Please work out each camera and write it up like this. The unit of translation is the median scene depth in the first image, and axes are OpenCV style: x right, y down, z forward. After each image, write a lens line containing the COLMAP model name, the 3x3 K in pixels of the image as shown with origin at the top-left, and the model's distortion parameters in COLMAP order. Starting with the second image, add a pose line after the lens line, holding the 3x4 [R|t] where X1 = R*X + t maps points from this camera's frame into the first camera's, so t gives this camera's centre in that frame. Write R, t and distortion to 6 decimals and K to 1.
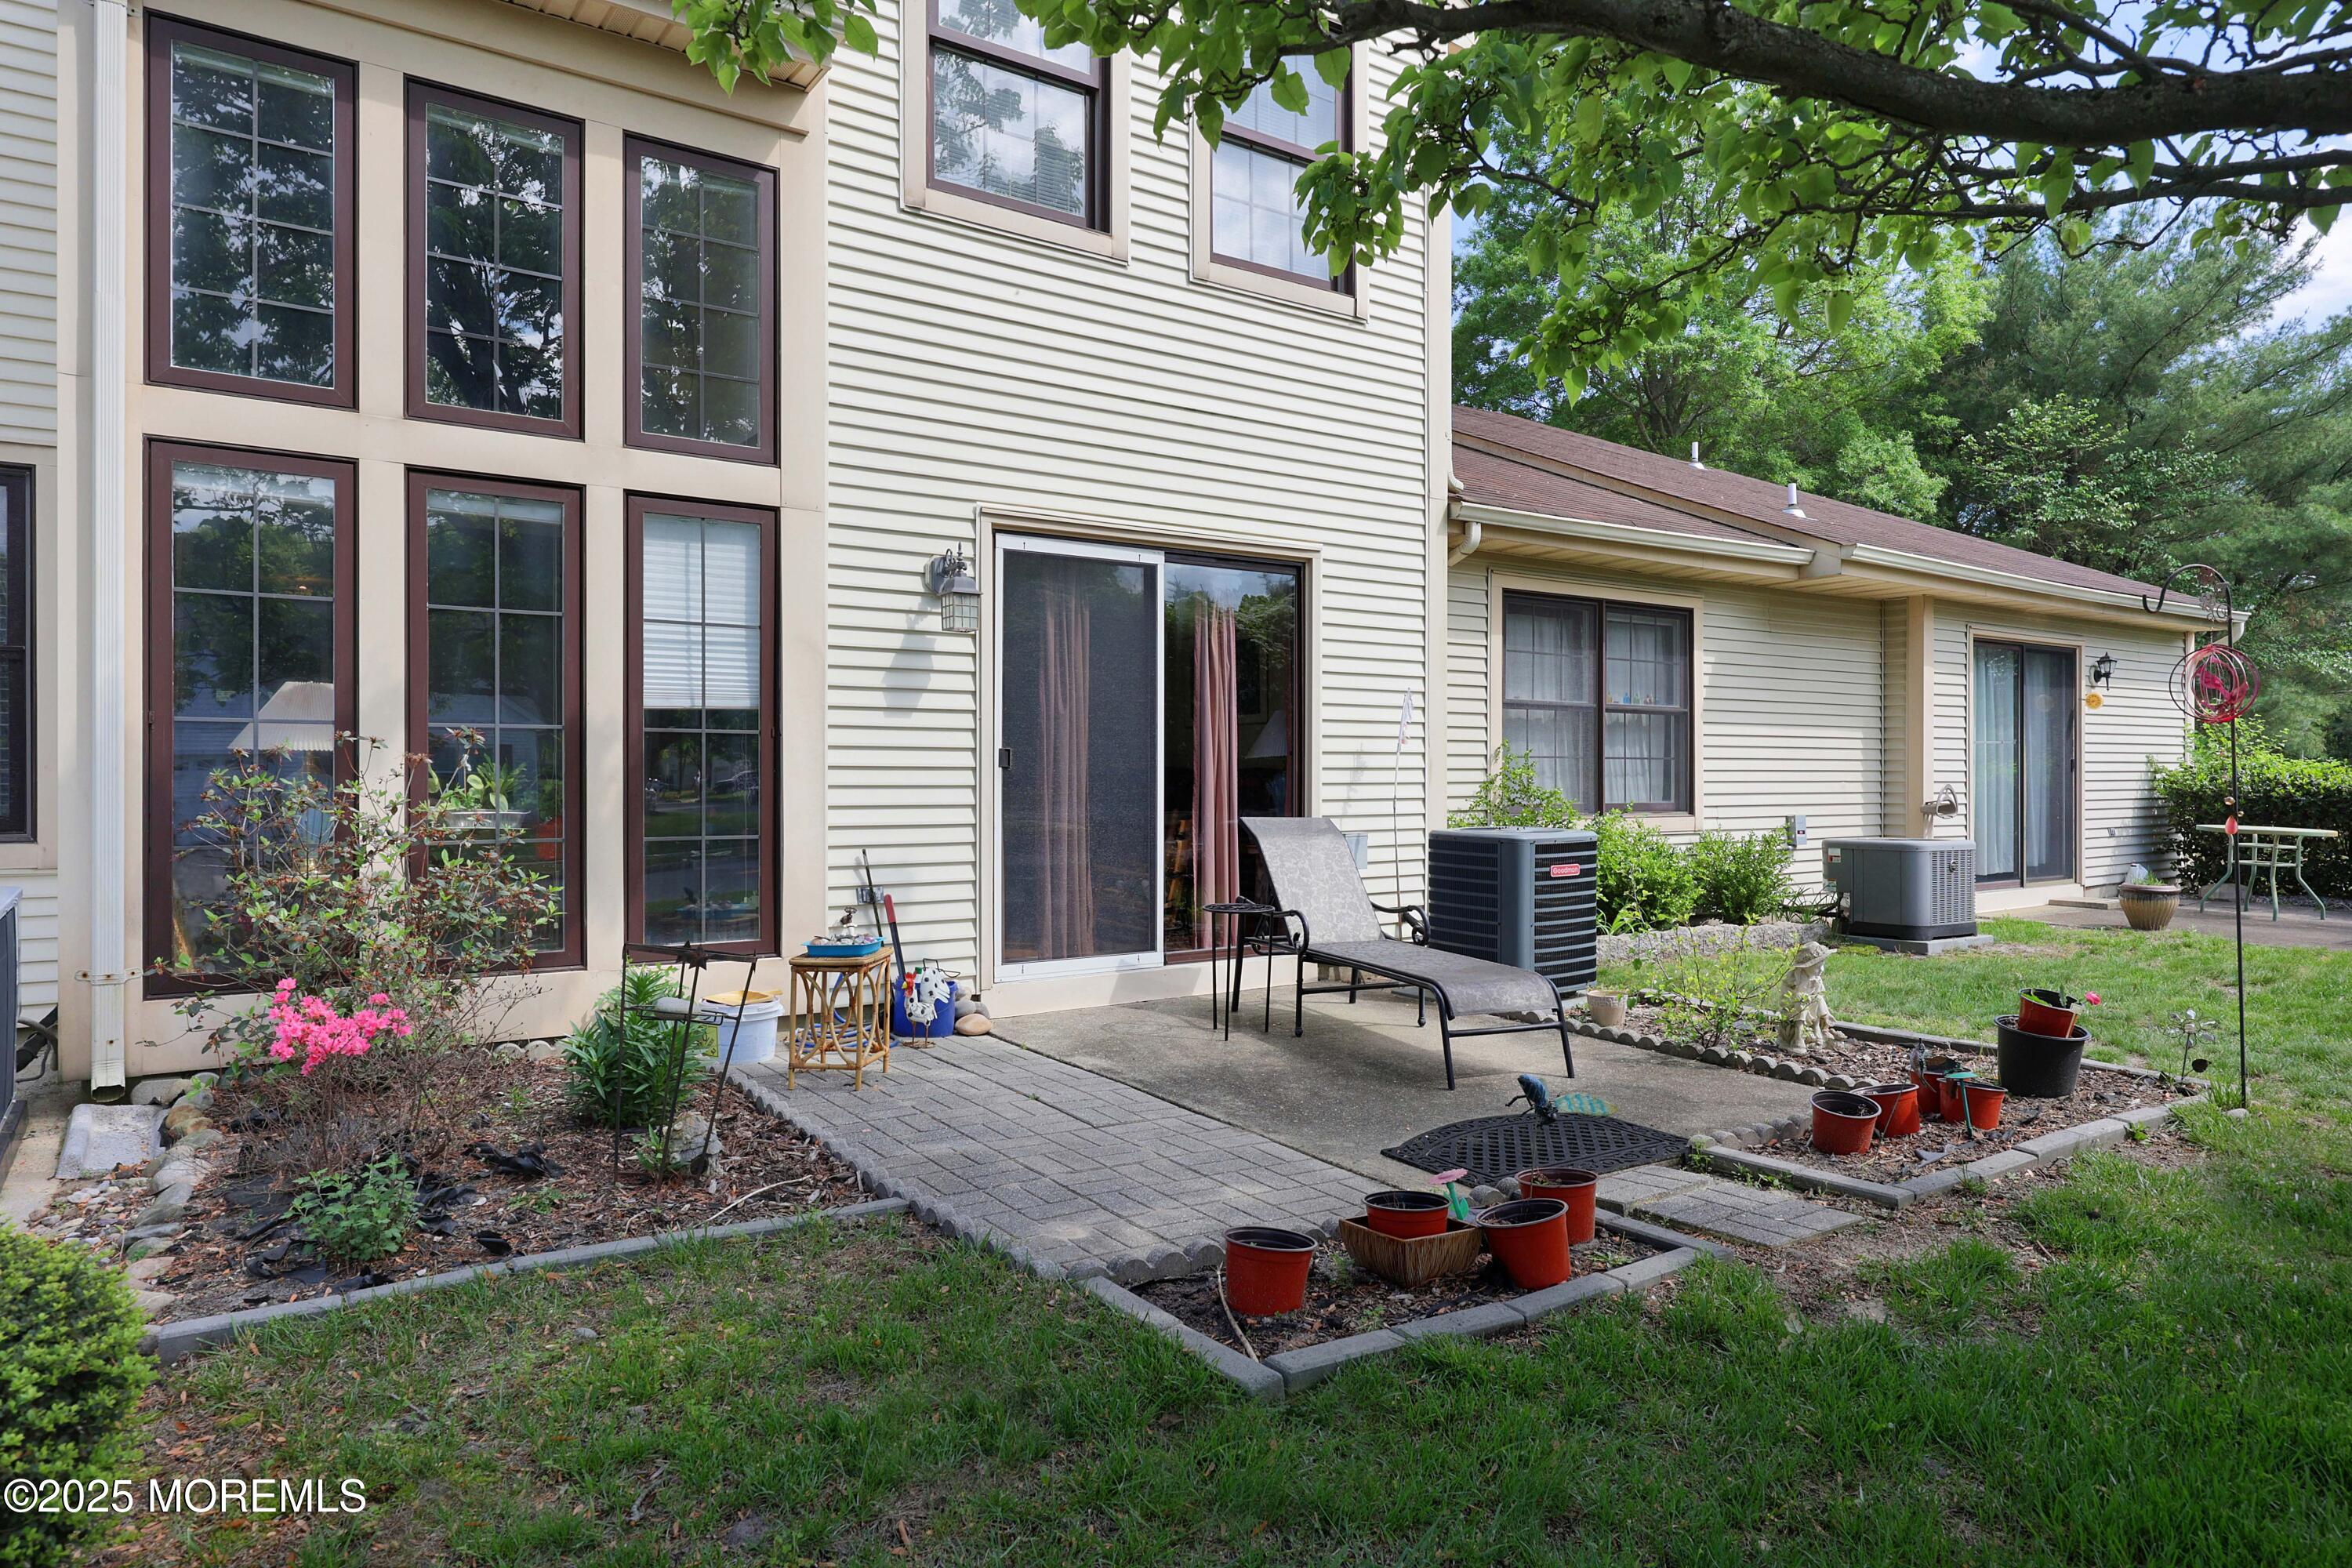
lens RADIAL K [[1412.4, 0, 1148.4], [0, 1412.4, 769.2], [0, 0, 1]] dist [0.000791, -0.001766]
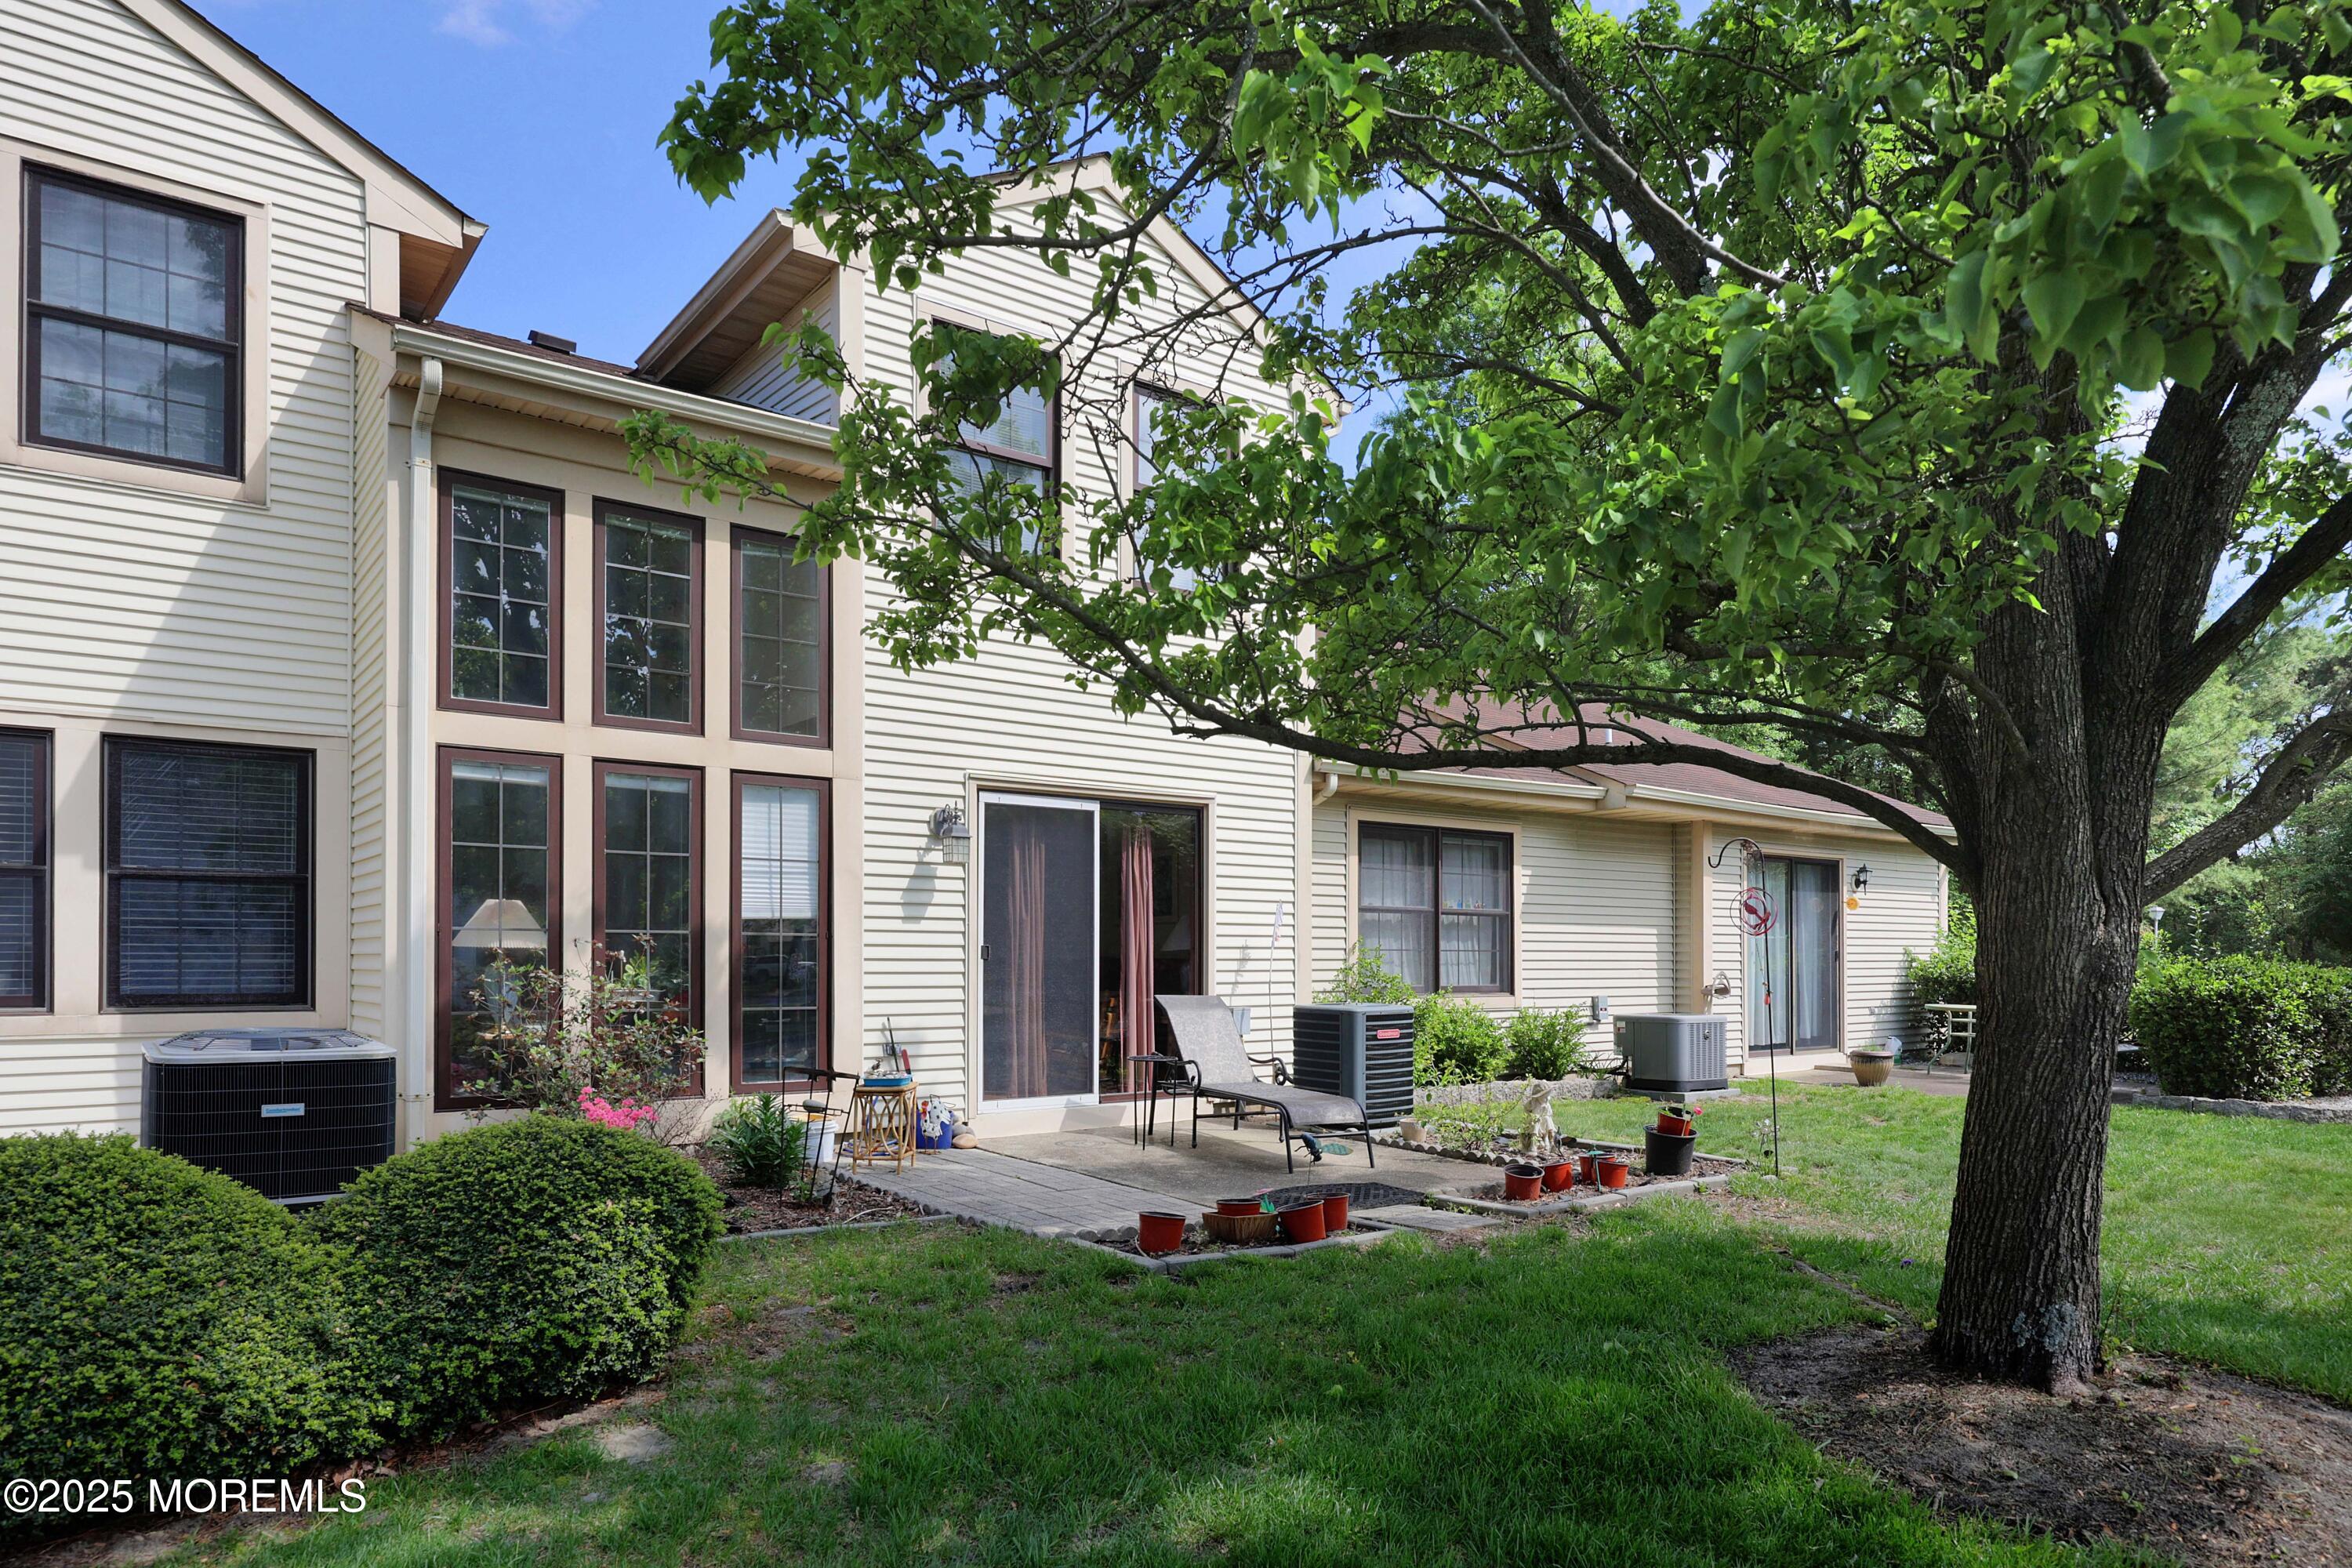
lens RADIAL K [[1412.4, 0, 1107.0], [0, 1412.4, 933.4], [0, 0, 1]] dist [0.000791, -0.001766]
pose [[0.999695, 0.001995, 0.024608, -0.016333], [-0.001639, 0.999894, -0.014470, -0.006977], [-0.024635, 0.014426, 0.999592, -0.405067]]
